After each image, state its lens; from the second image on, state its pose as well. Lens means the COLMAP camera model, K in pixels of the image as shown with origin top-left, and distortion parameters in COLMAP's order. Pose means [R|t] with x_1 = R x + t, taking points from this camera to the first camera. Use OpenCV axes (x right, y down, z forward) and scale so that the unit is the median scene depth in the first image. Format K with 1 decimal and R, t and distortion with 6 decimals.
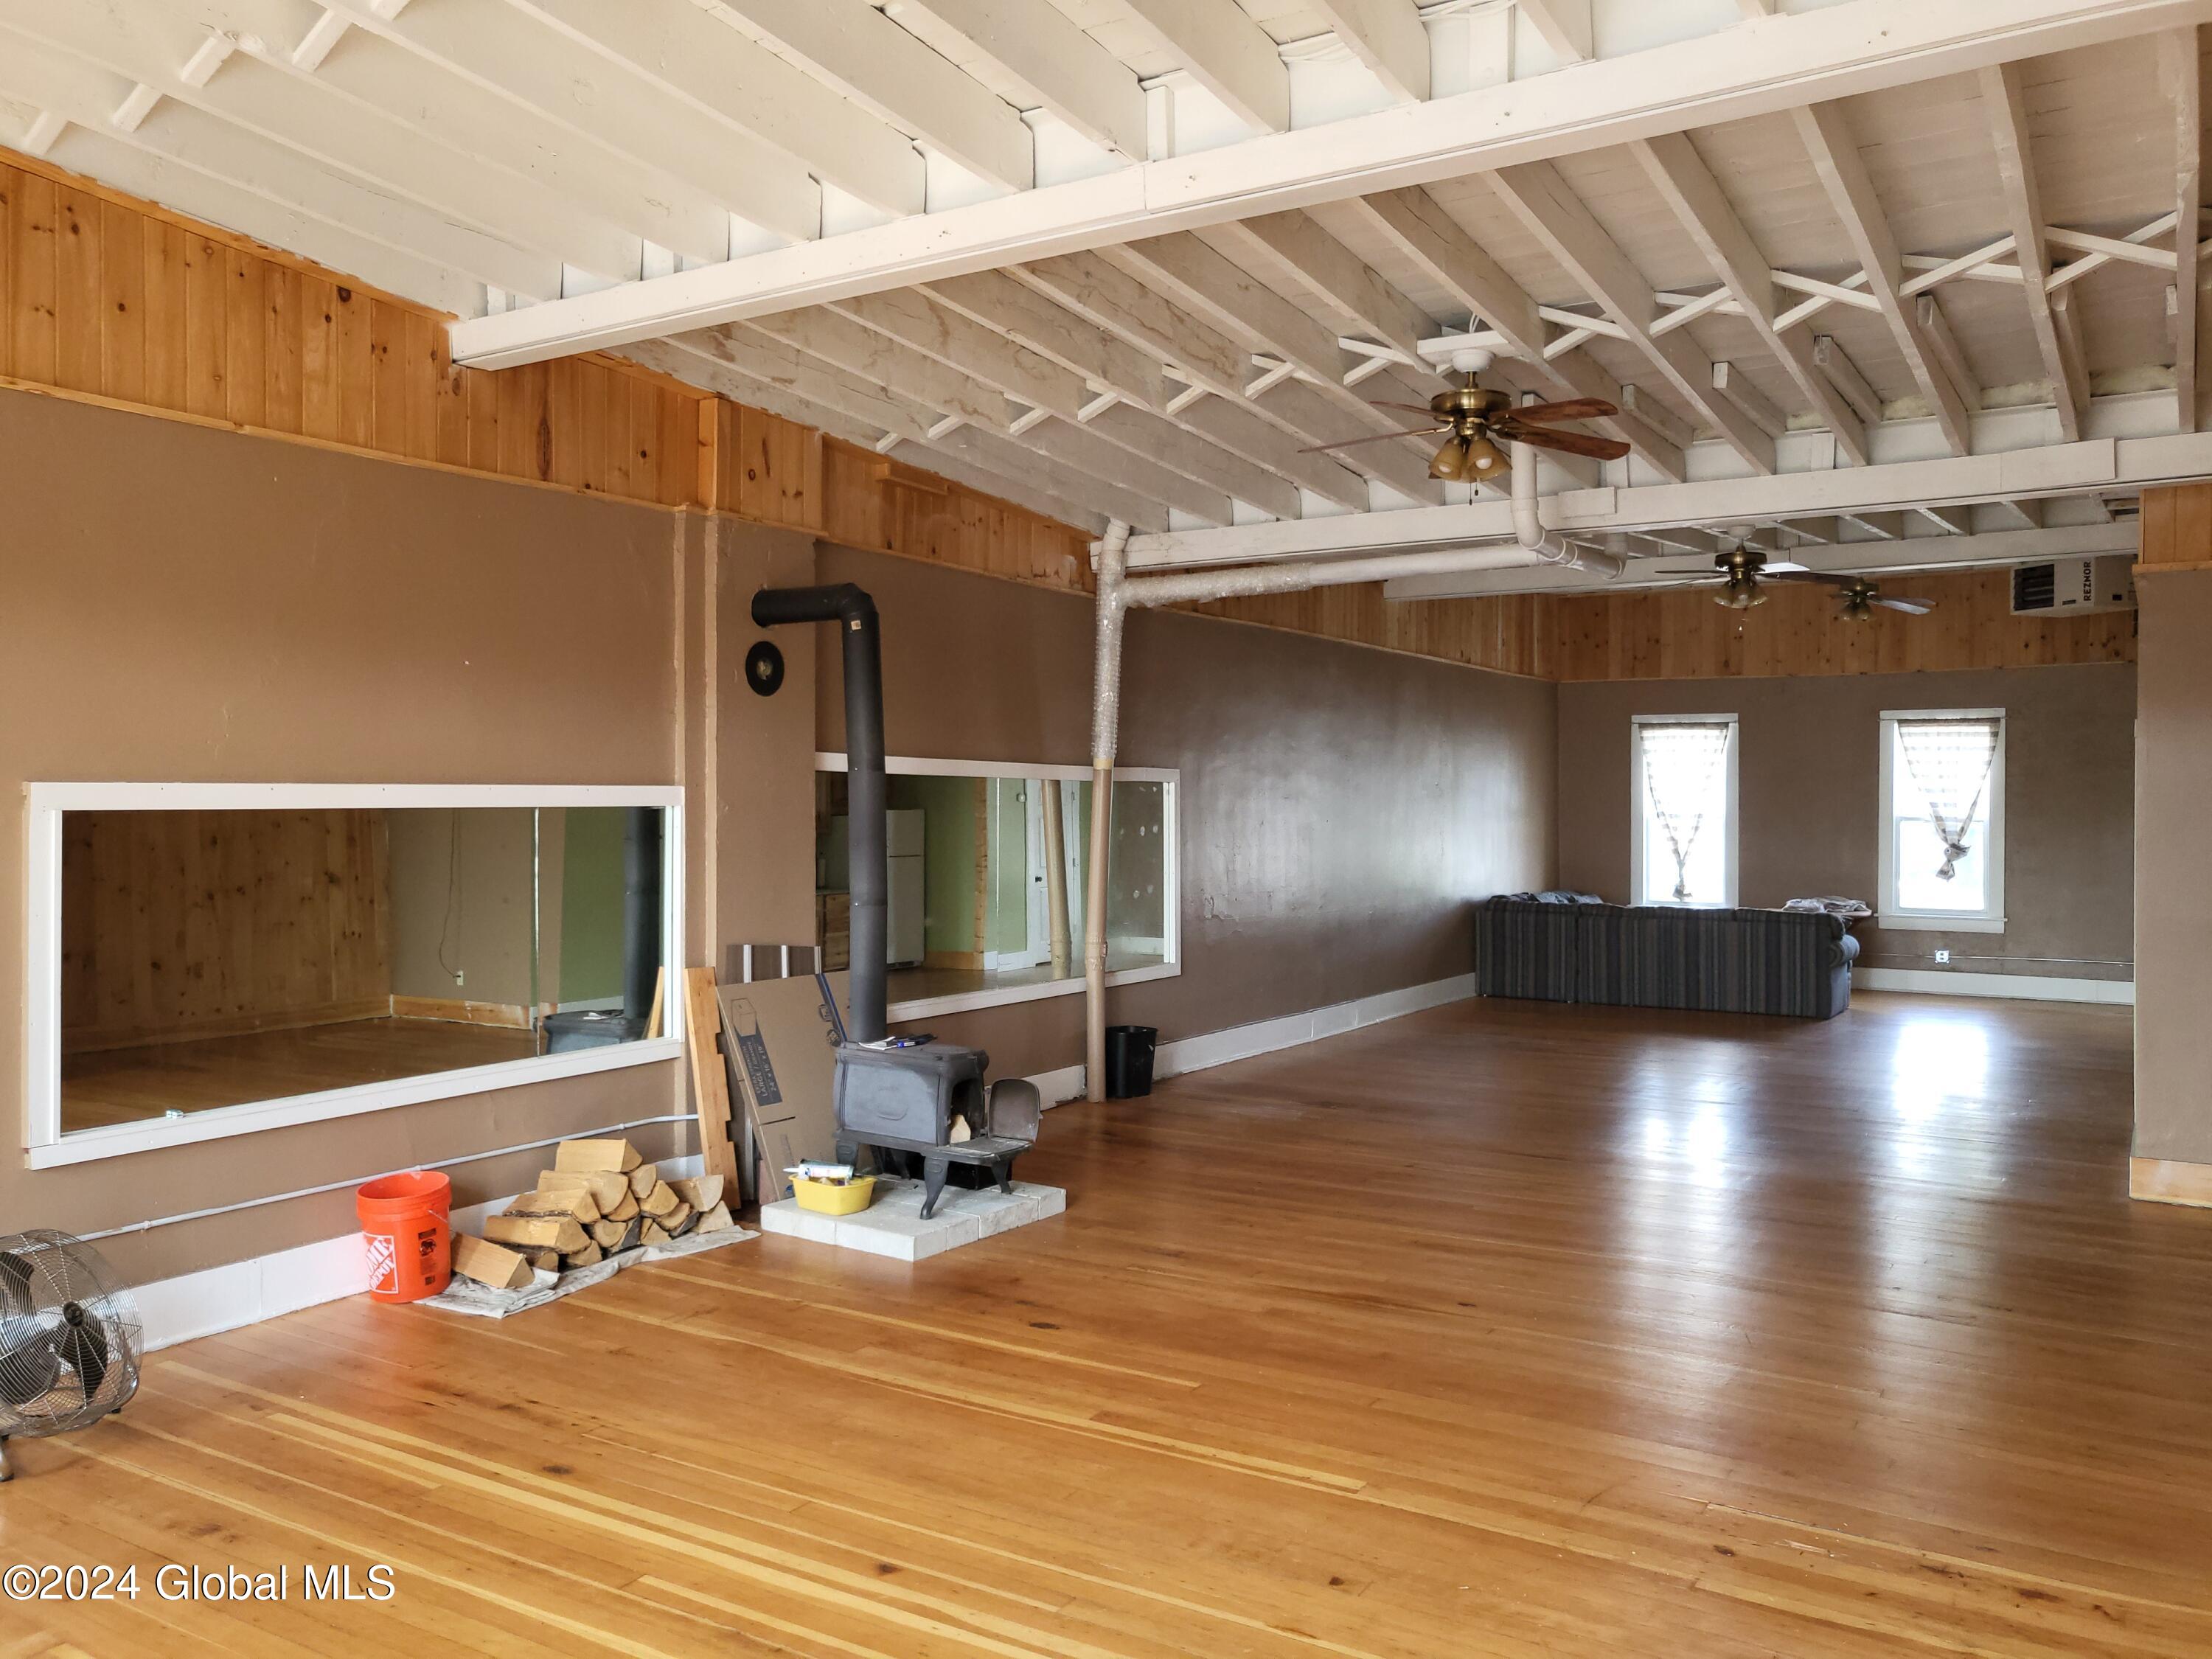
lens RADIAL K [[1724.7, 0, 1091.2], [0, 1724.7, 780.0], [0, 0, 1]] dist [-0.014509, 0.067499]
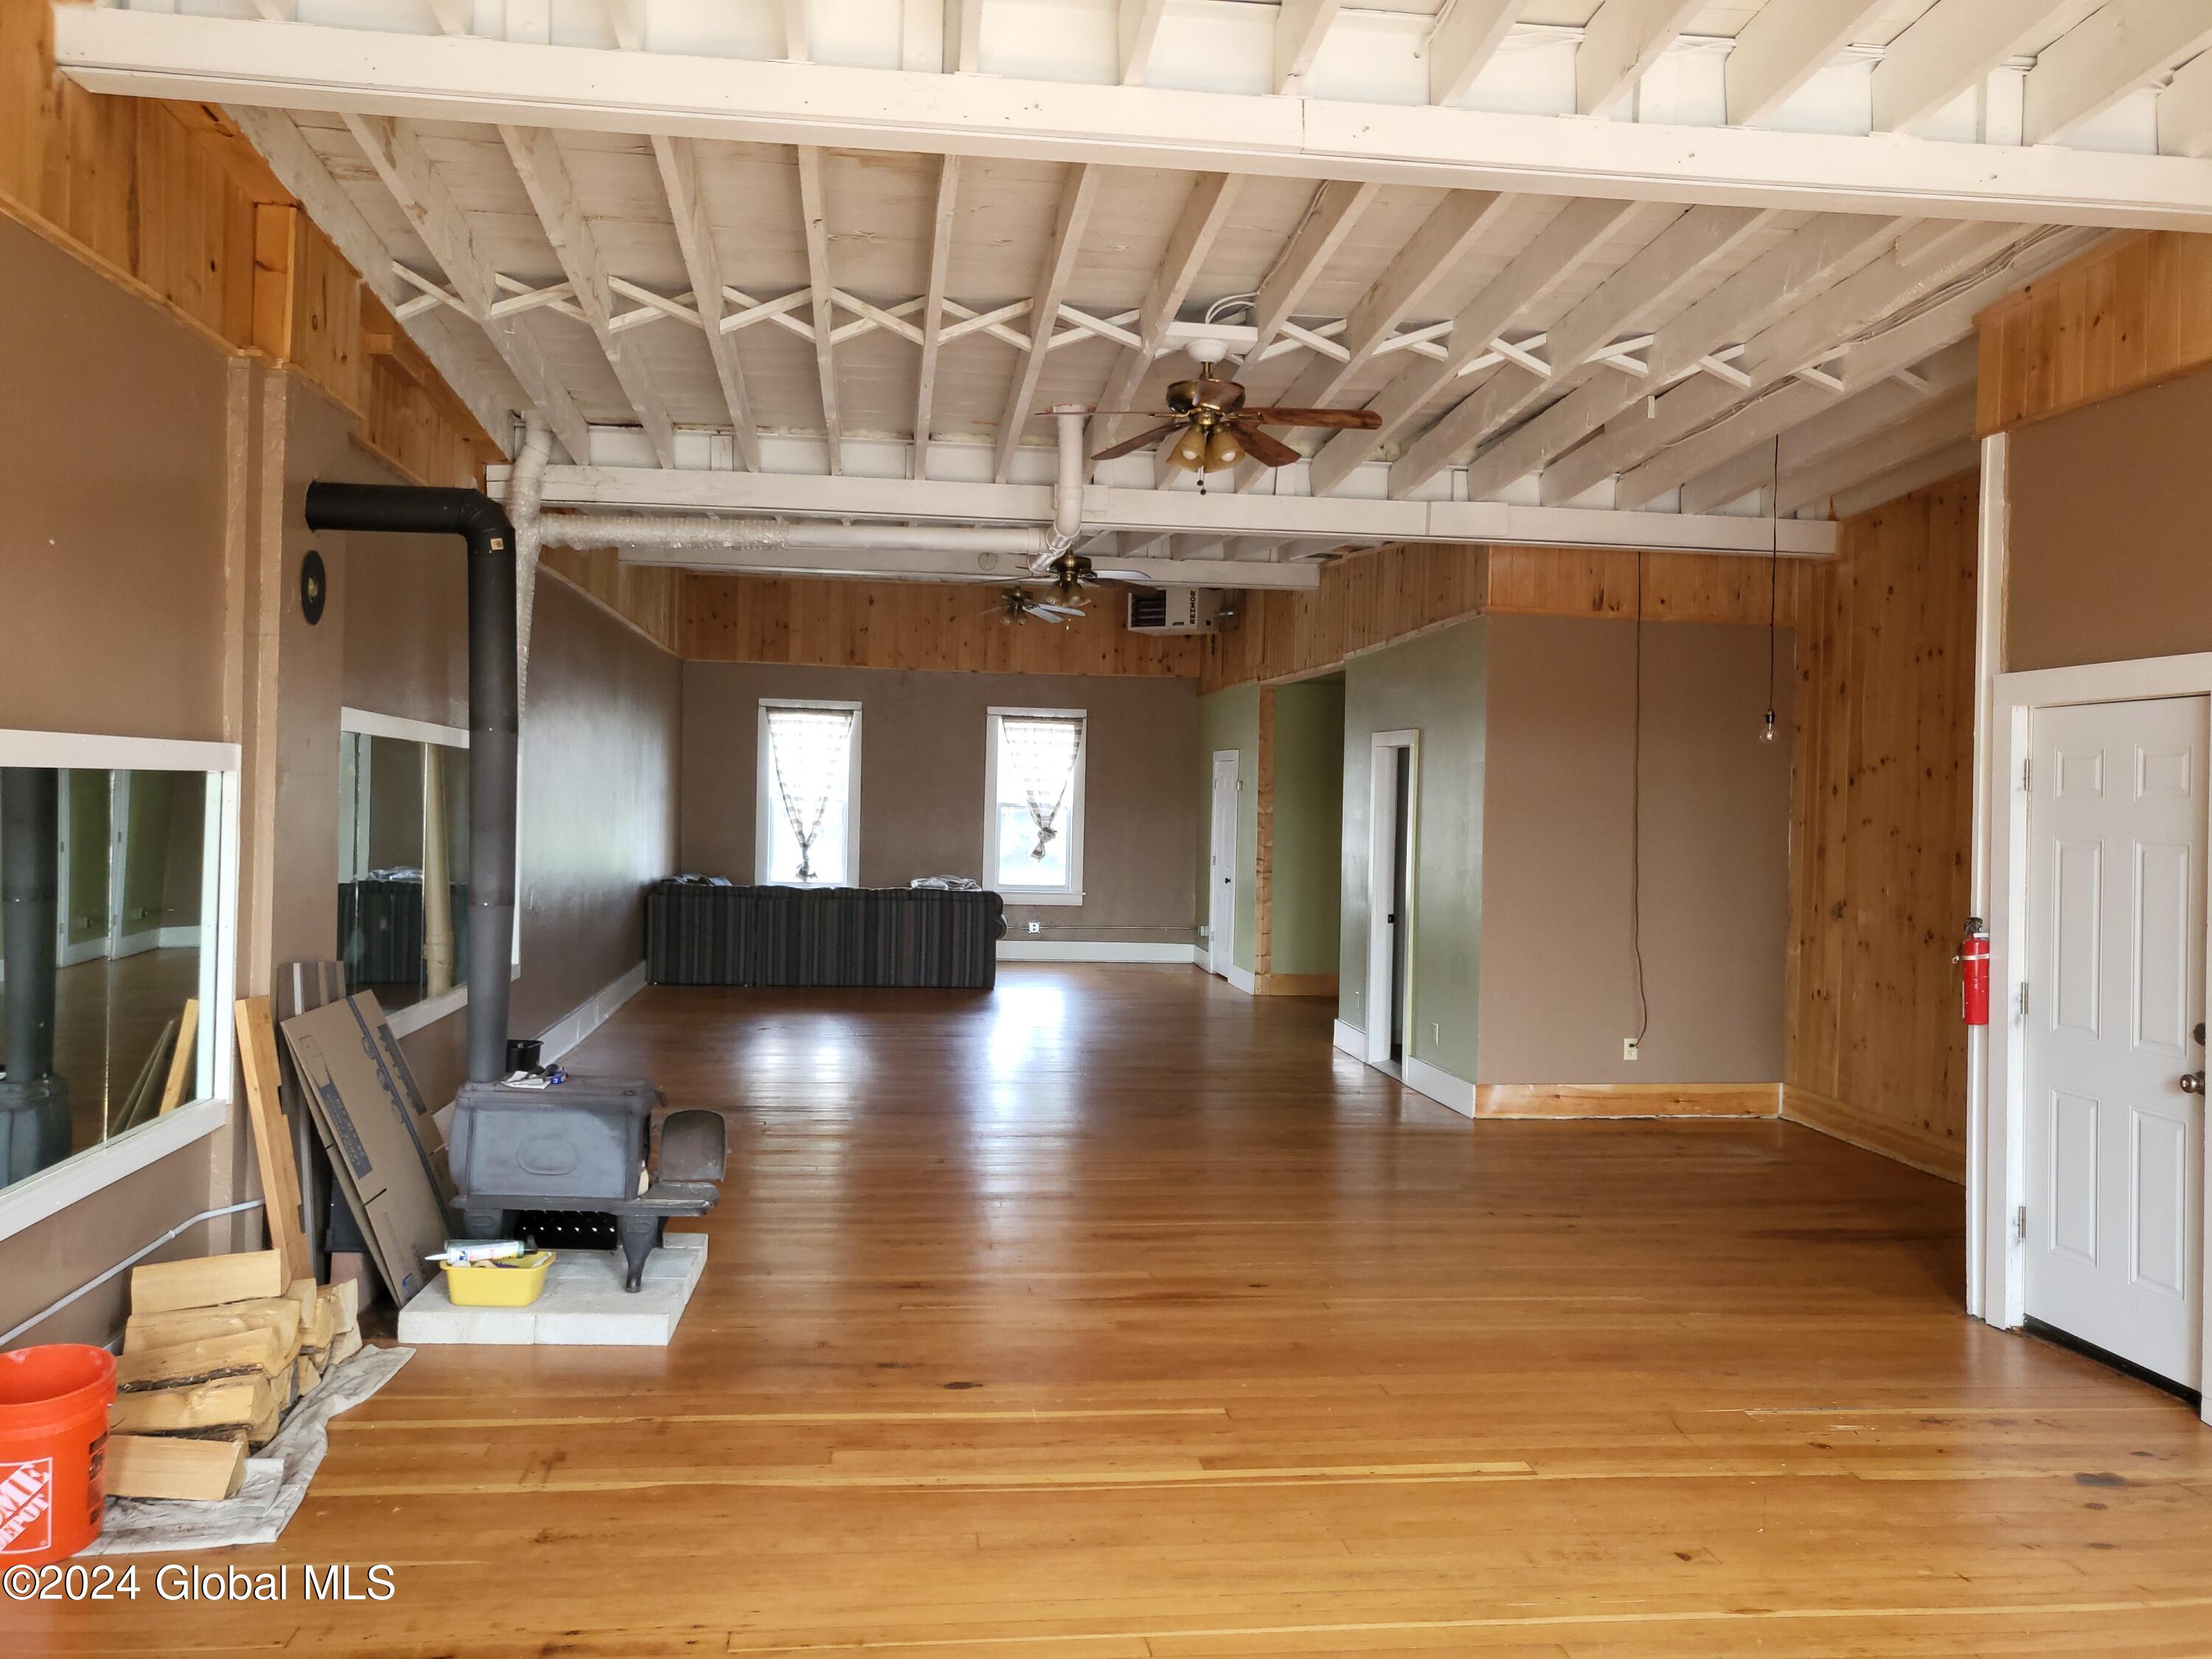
lens RADIAL K [[1724.7, 0, 1091.2], [0, 1724.7, 780.0], [0, 0, 1]] dist [-0.014509, 0.067499]
pose [[0.777413, 0.022189, 0.628599, -0.406668], [-0.030084, 0.999546, 0.001922, 0.006241], [-0.628270, -0.020405, 0.777727, 0.222835]]
